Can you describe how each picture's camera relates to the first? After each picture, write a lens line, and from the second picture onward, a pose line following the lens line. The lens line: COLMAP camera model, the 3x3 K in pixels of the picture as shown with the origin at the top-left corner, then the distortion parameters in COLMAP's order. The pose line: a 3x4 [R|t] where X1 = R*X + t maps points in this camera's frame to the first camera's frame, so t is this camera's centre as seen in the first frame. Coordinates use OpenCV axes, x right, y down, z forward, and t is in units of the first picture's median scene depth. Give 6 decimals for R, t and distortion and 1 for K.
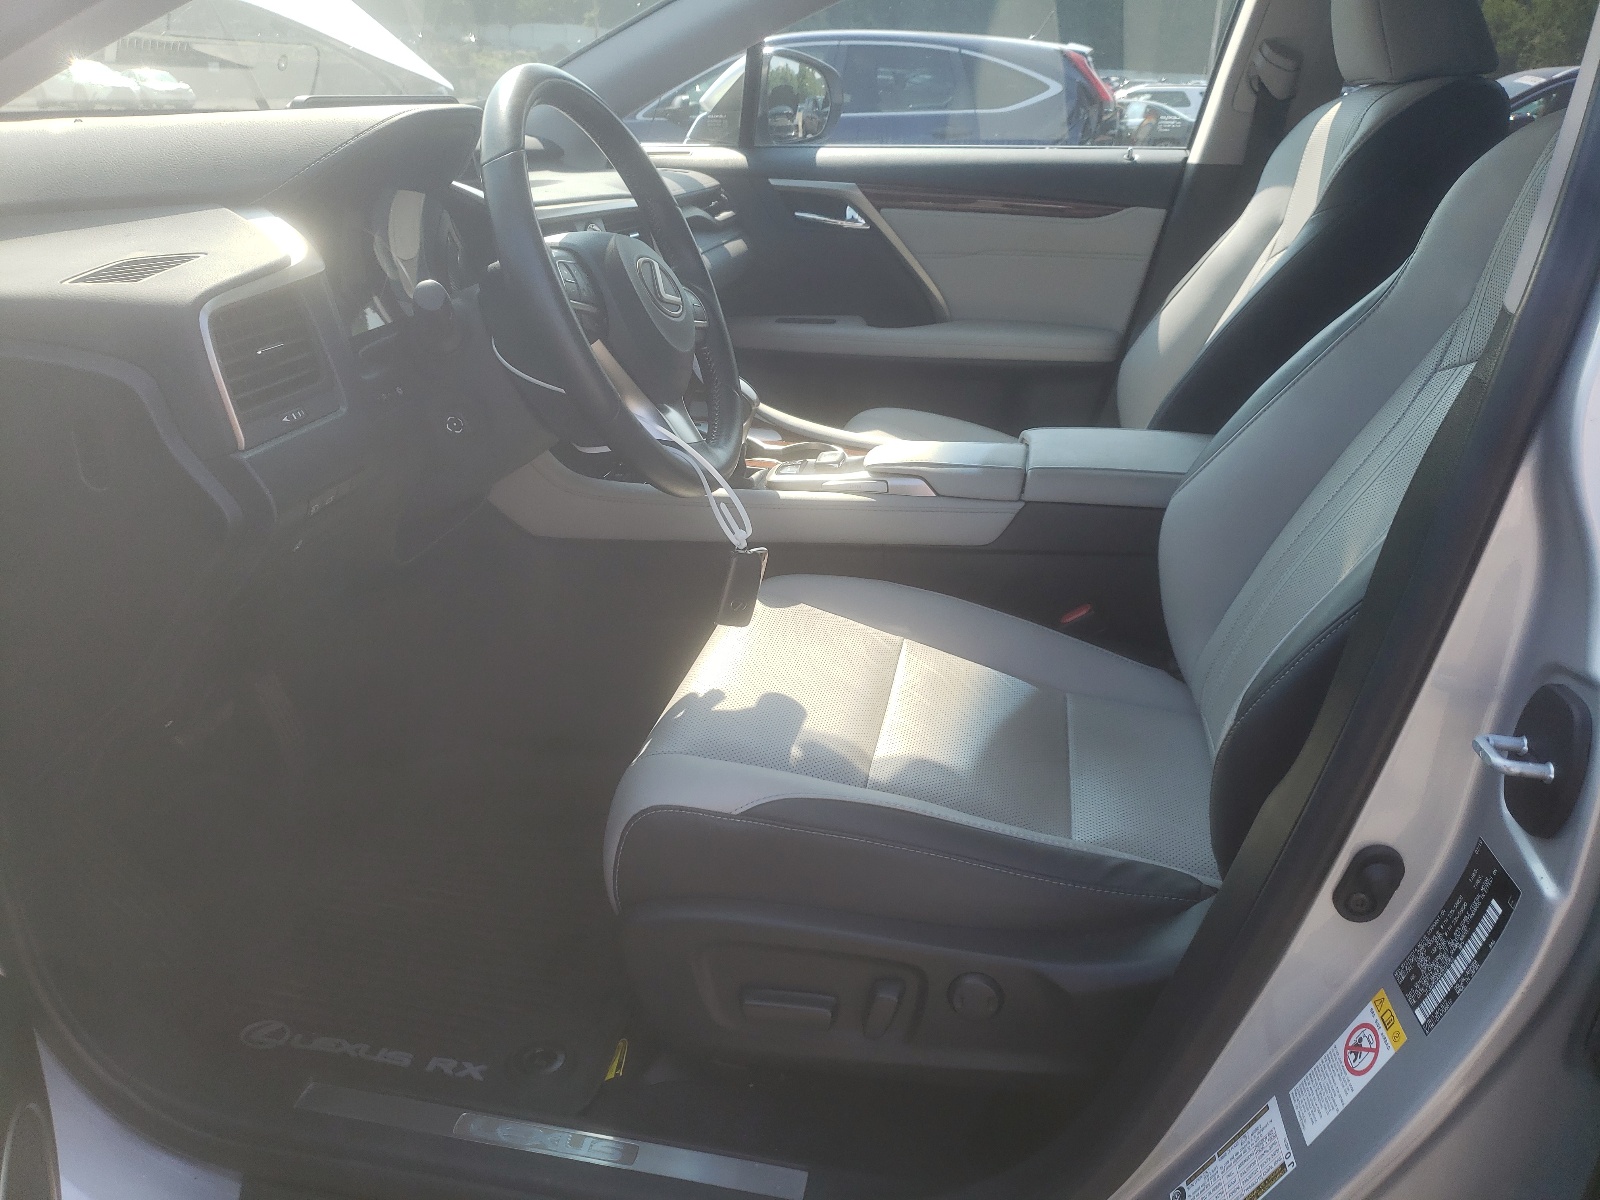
lens RADIAL K [[1212.3, 0, 800.1], [0, 1212.3, 599.9], [0, 0, 1]] dist [-0.007952, -0.001420]
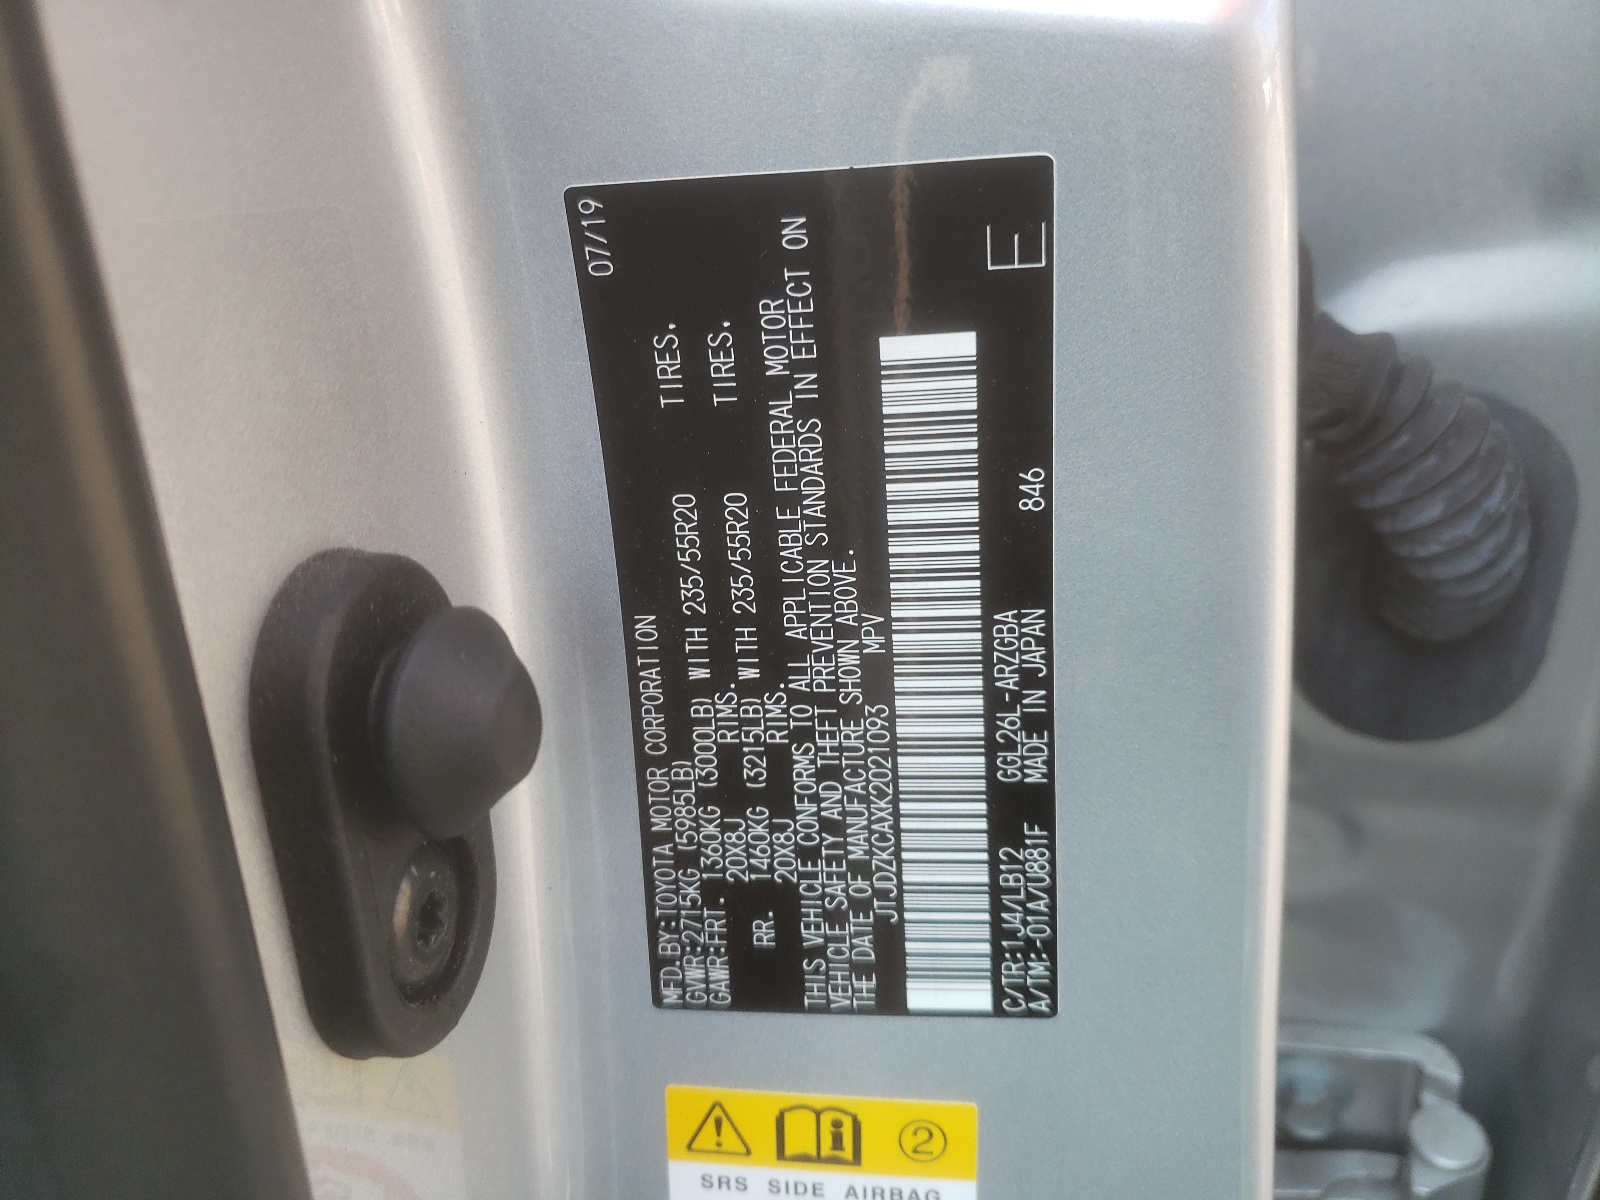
lens RADIAL K [[1212.3, 0, 800.0], [0, 1212.3, 600.7], [0, 0, 1]] dist [-0.007952, -0.001420]
pose [[0.042086, -0.532641, 0.845294, 0.358495], [0.481293, 0.752218, 0.450028, 0.173410], [-0.875549, 0.387894, 0.288015, 0.924469]]
